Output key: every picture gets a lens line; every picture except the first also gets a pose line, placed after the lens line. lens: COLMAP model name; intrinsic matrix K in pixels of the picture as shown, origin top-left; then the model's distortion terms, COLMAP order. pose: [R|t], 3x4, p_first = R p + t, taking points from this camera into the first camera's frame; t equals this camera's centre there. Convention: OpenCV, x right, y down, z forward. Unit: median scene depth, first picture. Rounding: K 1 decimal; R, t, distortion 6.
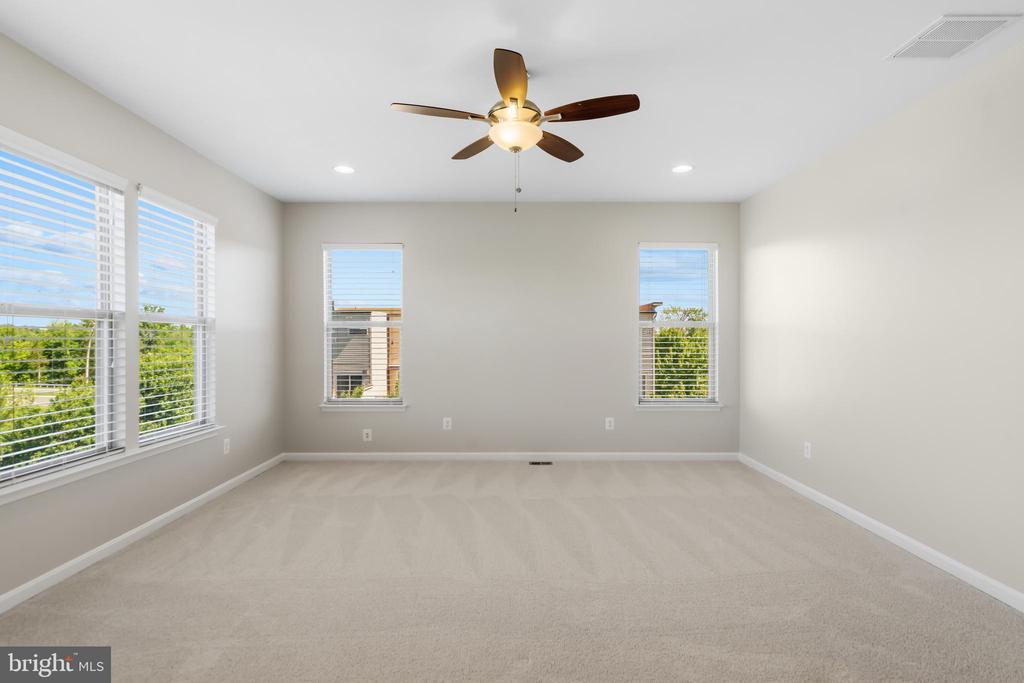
lens RADIAL K [[487.3, 0, 510.6], [0, 487.3, 338.5], [0, 0, 1]] dist [0.000592, 0.000038]
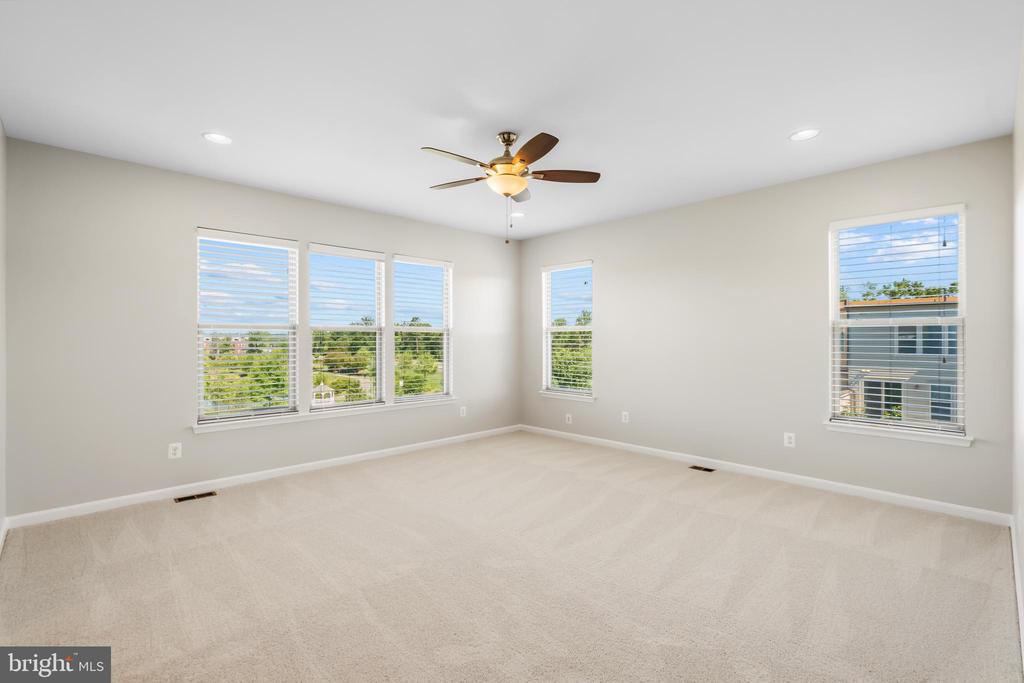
lens RADIAL K [[463.7, 0, 509.4], [0, 463.7, 335.3], [0, 0, 1]] dist [0.000643, 0.000662]
pose [[0.689462, -0.008329, -0.724274, 0.455913], [0.004968, 0.999965, -0.006770, -0.005335], [0.724304, 0.001070, 0.689479, 0.083945]]
